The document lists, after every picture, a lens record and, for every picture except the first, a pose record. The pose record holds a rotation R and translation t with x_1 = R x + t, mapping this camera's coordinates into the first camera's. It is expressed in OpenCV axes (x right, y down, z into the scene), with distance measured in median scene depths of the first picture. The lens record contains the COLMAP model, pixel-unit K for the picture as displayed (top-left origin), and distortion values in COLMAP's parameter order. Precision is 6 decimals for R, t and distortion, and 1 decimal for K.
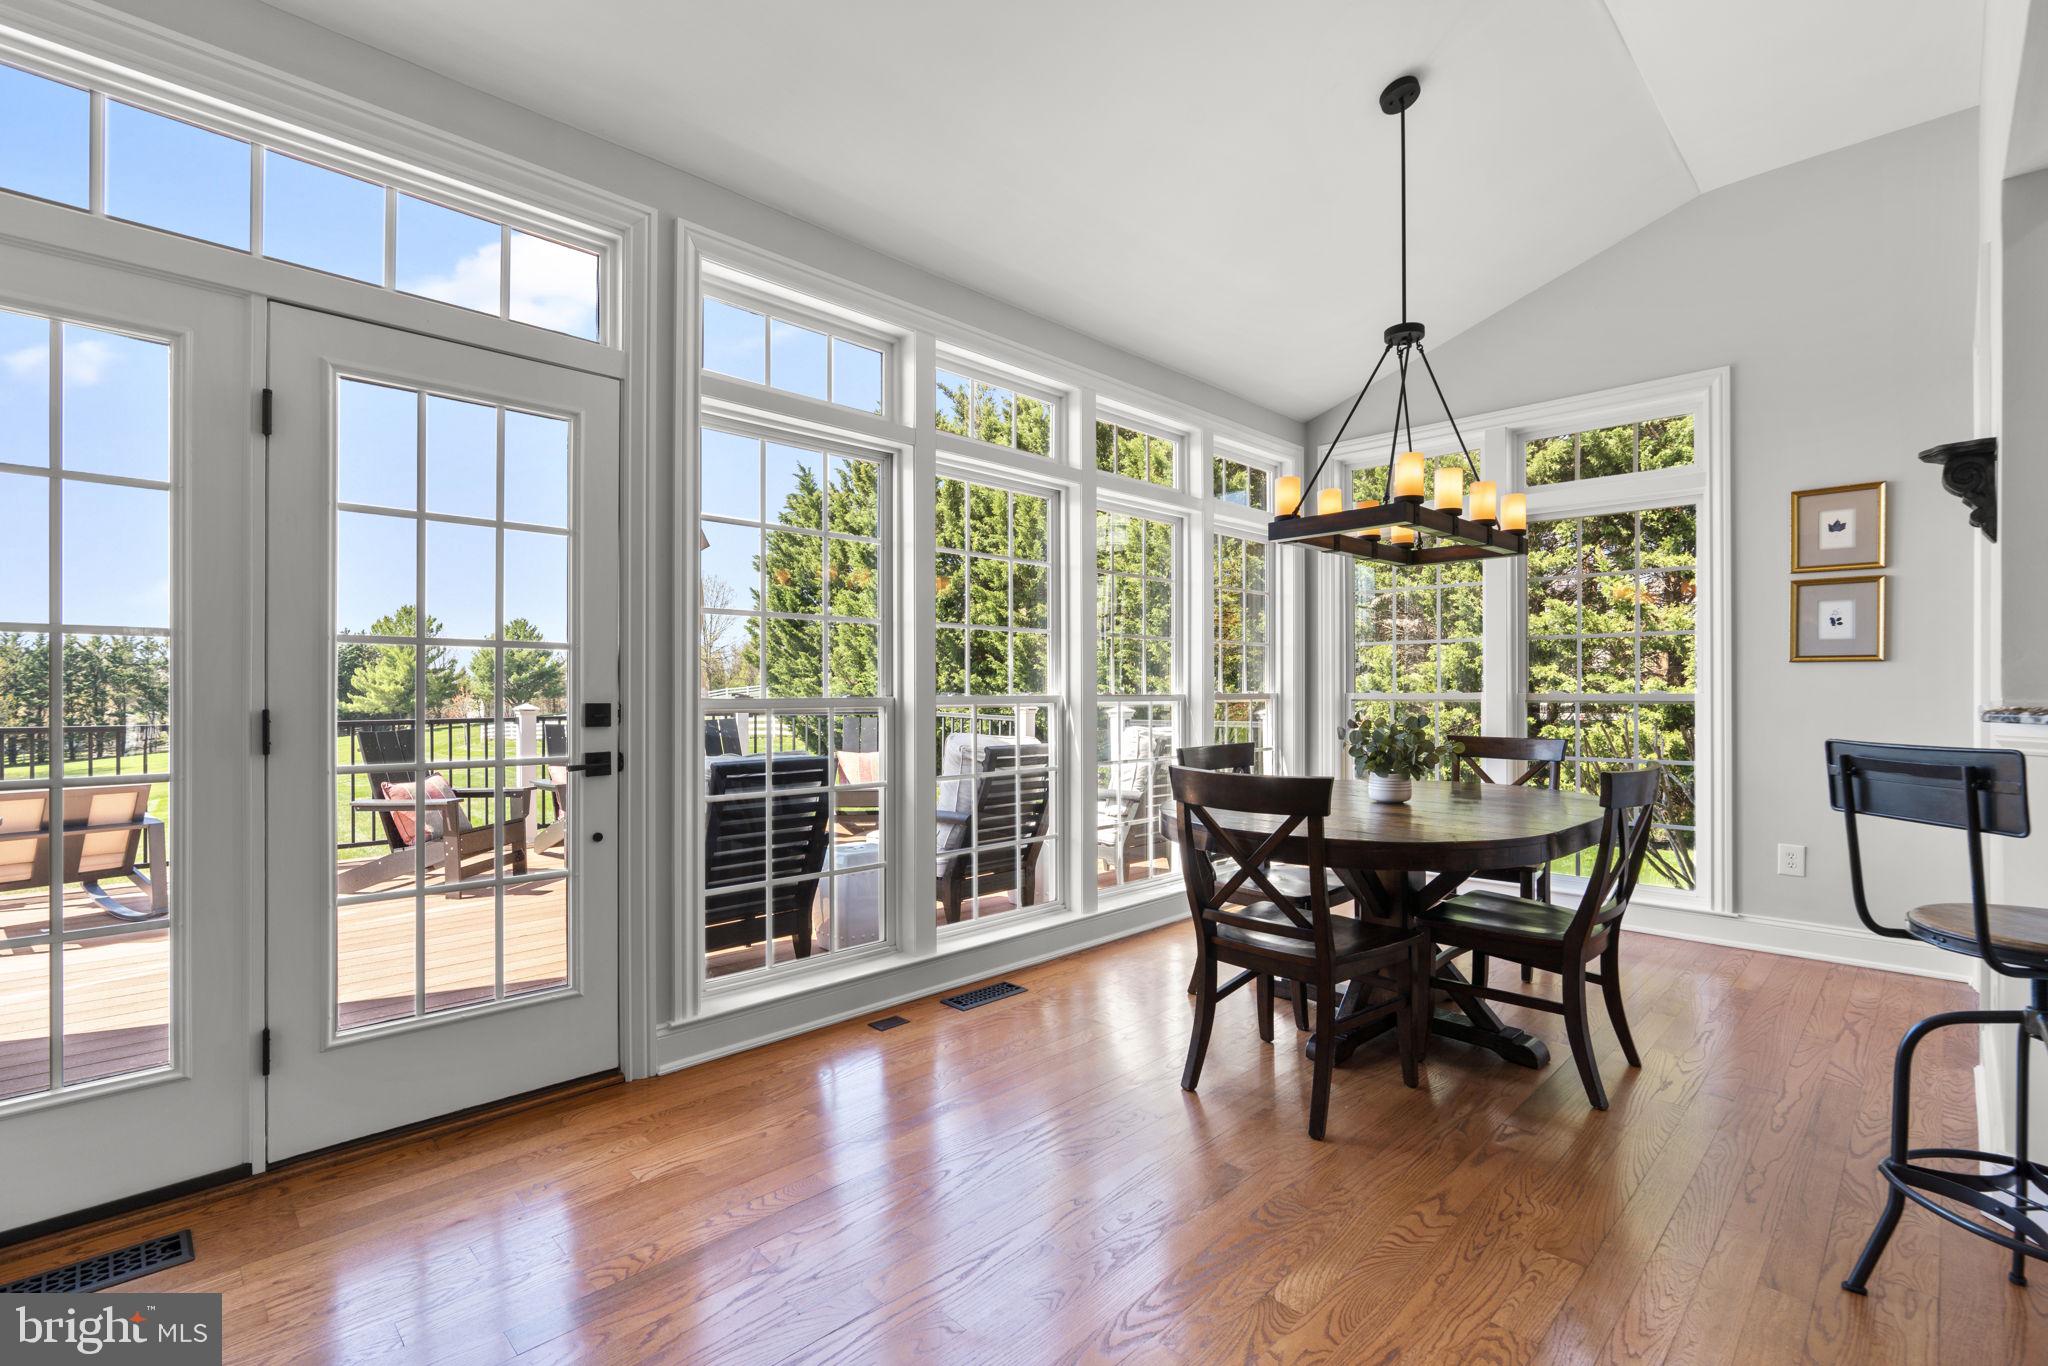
lens RADIAL K [[955.1, 0, 1026.0], [0, 955.1, 677.5], [0, 0, 1]] dist [-0.011516, 0.007683]
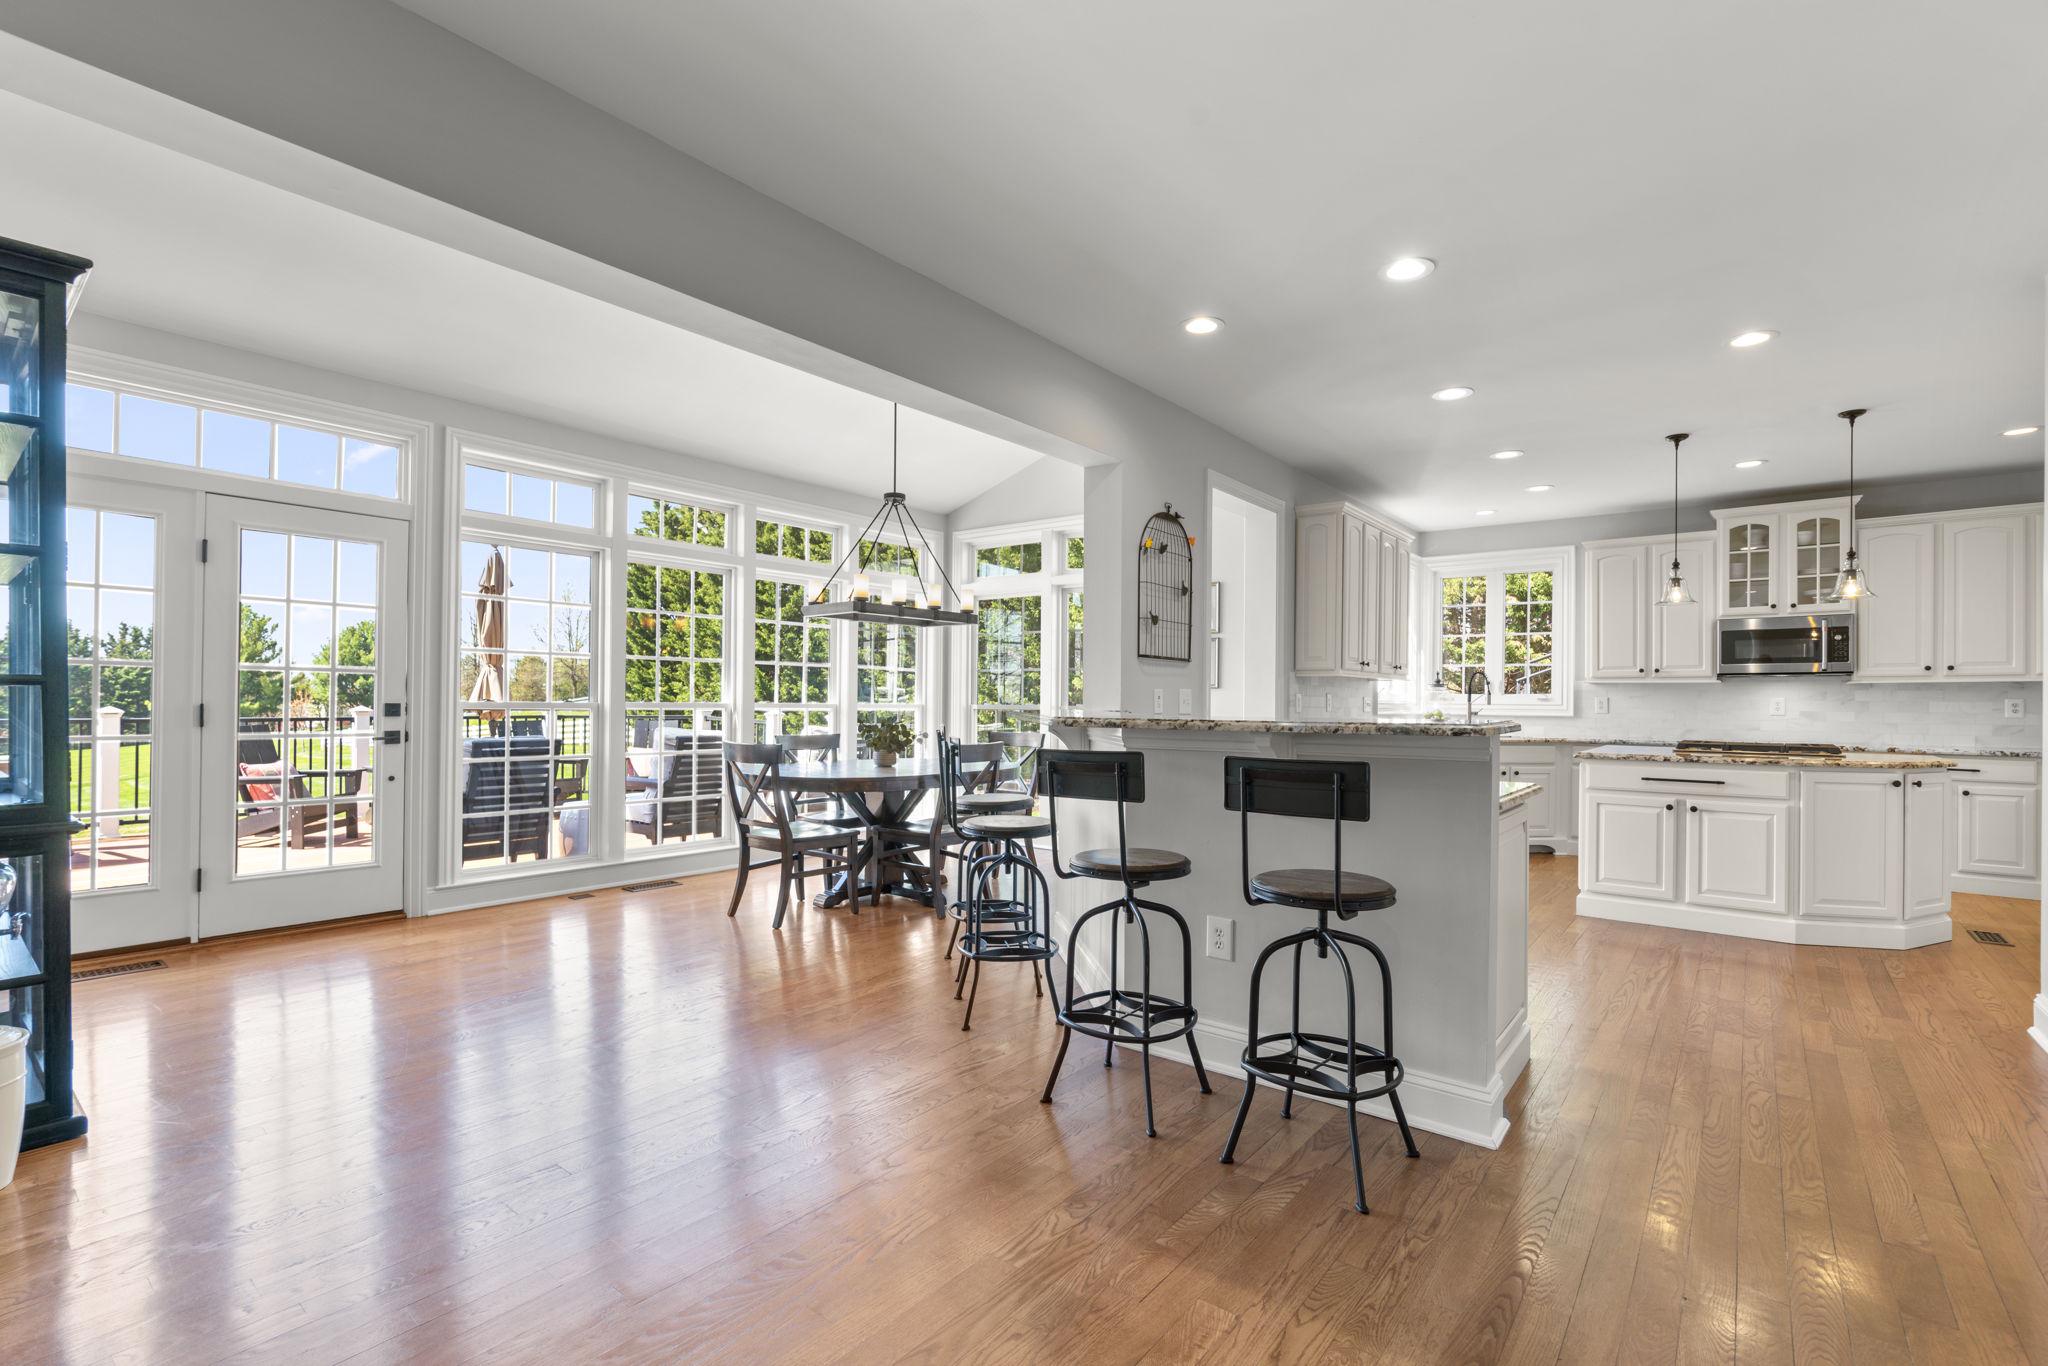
lens RADIAL K [[955.1, 0, 1028.0], [0, 955.1, 692.3], [0, 0, 1]] dist [-0.011516, 0.007683]
pose [[0.992840, 0.013831, 0.118645, 0.479350], [-0.014191, 0.999897, 0.002189, -0.012701], [-0.118603, -0.003857, 0.992934, -0.838204]]
